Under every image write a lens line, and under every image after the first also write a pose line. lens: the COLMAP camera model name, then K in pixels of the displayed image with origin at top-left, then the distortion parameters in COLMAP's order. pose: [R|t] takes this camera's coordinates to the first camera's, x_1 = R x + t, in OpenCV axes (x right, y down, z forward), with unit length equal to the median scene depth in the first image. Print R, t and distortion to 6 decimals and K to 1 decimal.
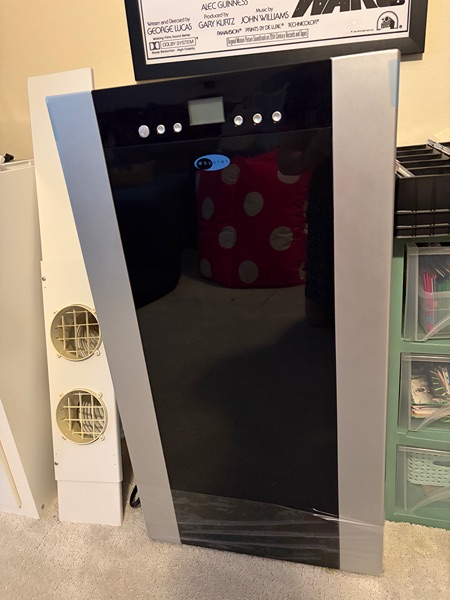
lens RADIAL K [[491.3, 0, 225.0], [0, 491.3, 300.0], [0, 0, 1]] dist [0.067357, -0.082270]
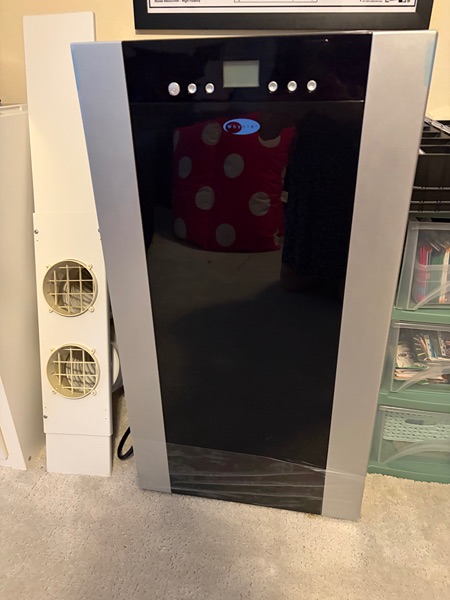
lens RADIAL K [[491.3, 0, 225.0], [0, 491.3, 300.0], [0, 0, 1]] dist [0.067357, -0.082270]
pose [[0.993788, 0.039743, 0.103951, -0.099418], [-0.047689, 0.996034, 0.075108, 0.000006], [-0.100554, -0.079599, 0.991742, -0.017853]]
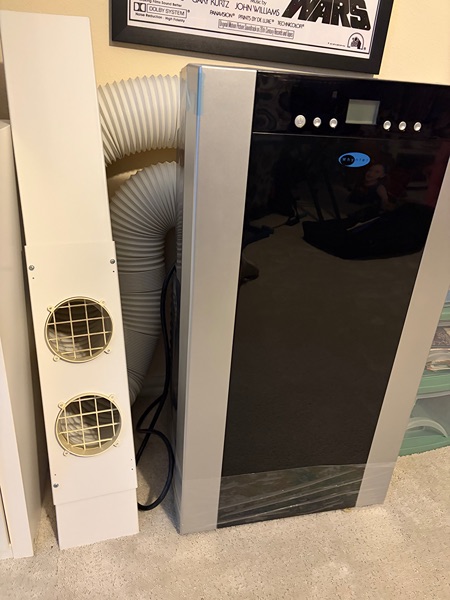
lens RADIAL K [[484.5, 0, 239.7], [0, 484.5, 299.8], [0, 0, 1]] dist [0.065463, -0.075948]
pose [[0.850939, -0.054567, 0.522423, -0.535704], [0.030144, 0.998023, 0.055144, -0.026268], [-0.524399, -0.031176, 0.850901, 0.142729]]
